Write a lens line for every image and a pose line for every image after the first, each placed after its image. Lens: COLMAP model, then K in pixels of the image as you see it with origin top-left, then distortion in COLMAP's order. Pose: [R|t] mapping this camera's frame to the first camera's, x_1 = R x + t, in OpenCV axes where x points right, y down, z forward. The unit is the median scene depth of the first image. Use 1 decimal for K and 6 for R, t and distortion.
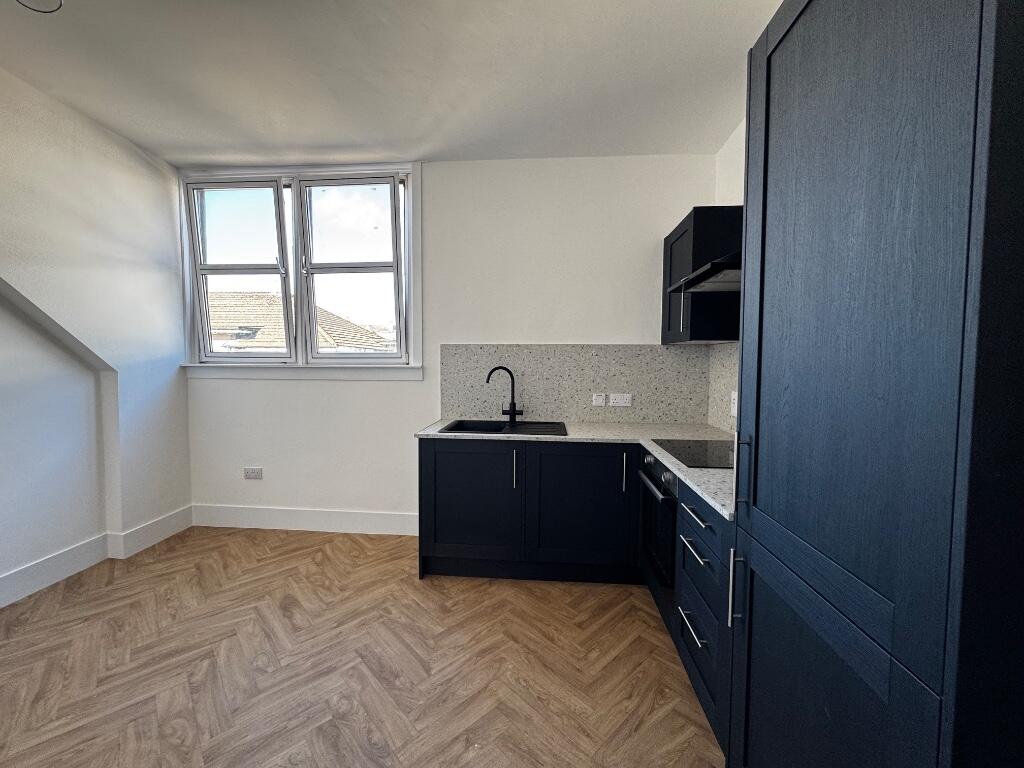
lens RADIAL K [[411.9, 0, 511.4], [0, 411.9, 382.4], [0, 0, 1]] dist [-0.000549, 0.000311]
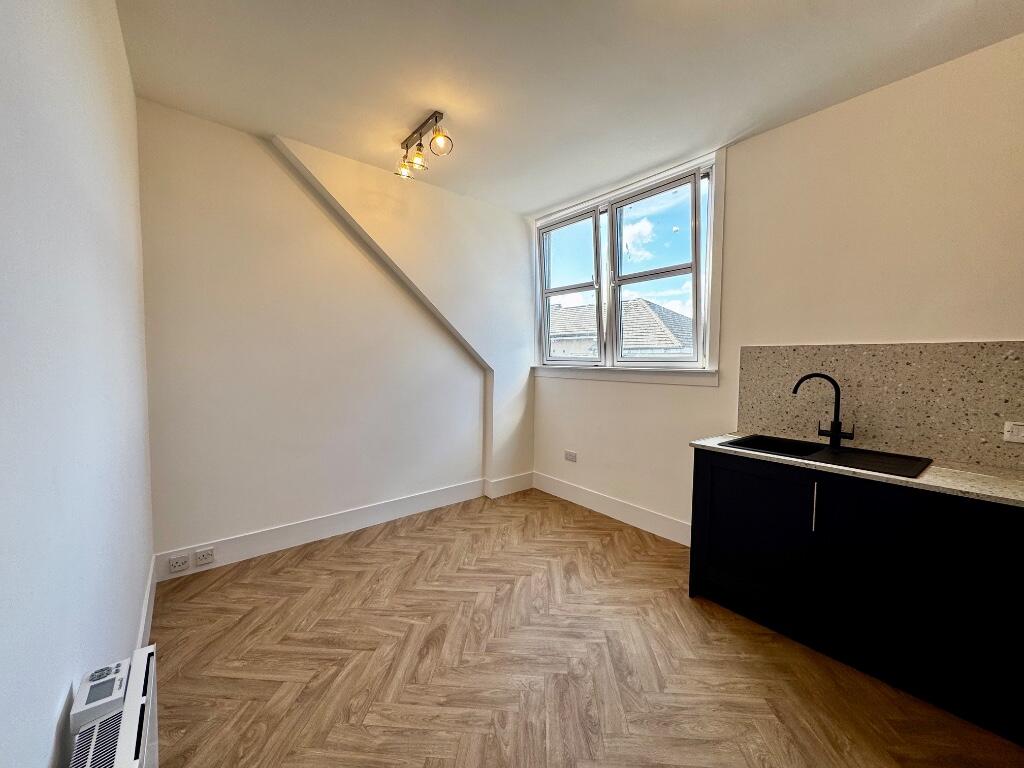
lens RADIAL K [[411.9, 0, 511.4], [0, 411.9, 382.4], [0, 0, 1]] dist [-0.000549, 0.000311]
pose [[0.677918, 0.040075, -0.734044, 0.166862], [-0.041524, 0.999006, 0.016191, -0.011344], [0.733963, 0.019504, 0.678909, 0.047138]]
